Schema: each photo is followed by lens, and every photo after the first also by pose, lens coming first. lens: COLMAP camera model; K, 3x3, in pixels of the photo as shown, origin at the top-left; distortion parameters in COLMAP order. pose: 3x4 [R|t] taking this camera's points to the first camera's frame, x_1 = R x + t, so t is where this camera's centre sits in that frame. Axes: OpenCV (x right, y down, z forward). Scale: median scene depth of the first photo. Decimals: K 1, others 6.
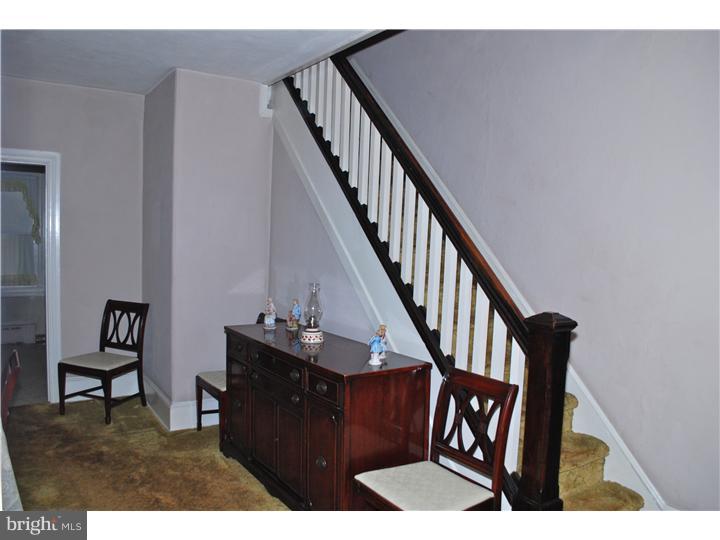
lens RADIAL K [[581.8, 0, 359.8], [0, 581.8, 270.2], [0, 0, 1]] dist [-0.064777, -0.001233]
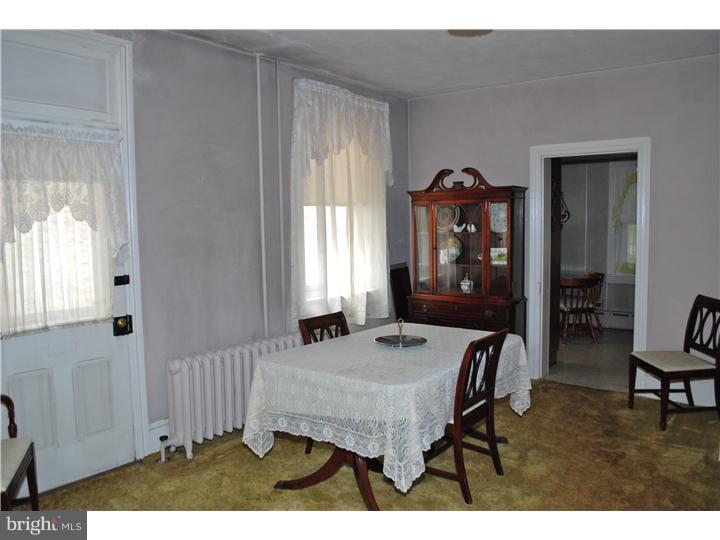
lens RADIAL K [[581.8, 0, 358.3], [0, 581.8, 271.0], [0, 0, 1]] dist [-0.064777, -0.001233]
pose [[0.327571, 0.048549, -0.943579, 0.241208], [-0.026862, 0.998754, 0.042062, -0.009374], [0.944445, 0.011568, 0.328467, 0.241283]]
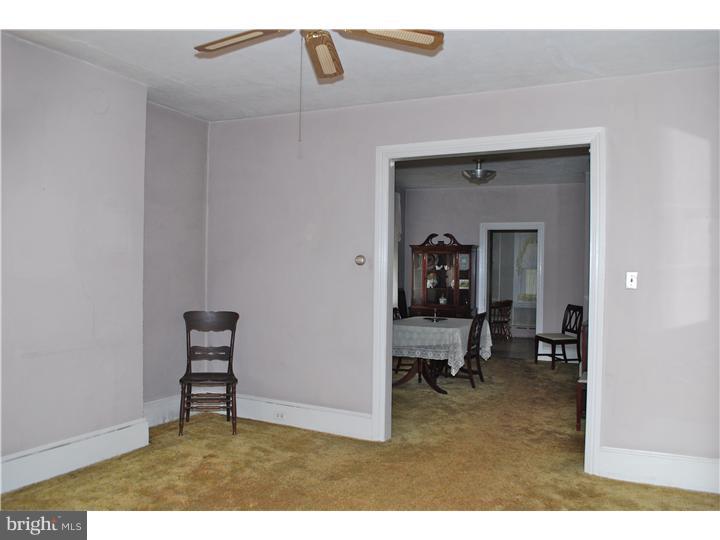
lens RADIAL K [[581.8, 0, 361.3], [0, 581.8, 271.5], [0, 0, 1]] dist [-0.064777, -0.001233]
pose [[0.502421, -0.013073, -0.864524, 0.834659], [-0.047999, 0.997922, -0.042985, 0.064791], [0.863289, 0.063093, 0.500750, -0.456857]]
